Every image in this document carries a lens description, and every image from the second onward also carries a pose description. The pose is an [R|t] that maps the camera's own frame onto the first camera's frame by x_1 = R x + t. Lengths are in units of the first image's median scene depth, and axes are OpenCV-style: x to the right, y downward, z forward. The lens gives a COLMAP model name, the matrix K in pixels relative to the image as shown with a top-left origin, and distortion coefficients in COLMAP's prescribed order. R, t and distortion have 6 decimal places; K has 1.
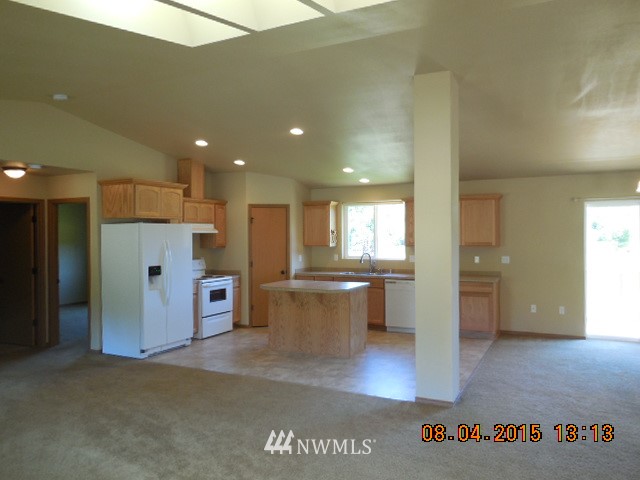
lens RADIAL K [[490.4, 0, 320.0], [0, 490.4, 240.0], [0, 0, 1]] dist [0.002579, 0.011274]
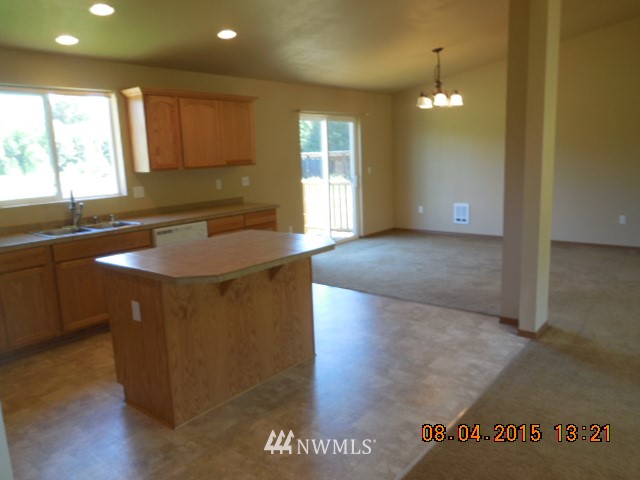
lens RADIAL K [[490.4, 0, 320.0], [0, 490.4, 240.0], [0, 0, 1]] dist [0.002579, 0.011274]
pose [[0.212766, -0.172513, 0.961754, -0.388098], [0.051631, 0.984901, 0.165243, 0.008291], [-0.975738, 0.014498, 0.218460, 0.705891]]
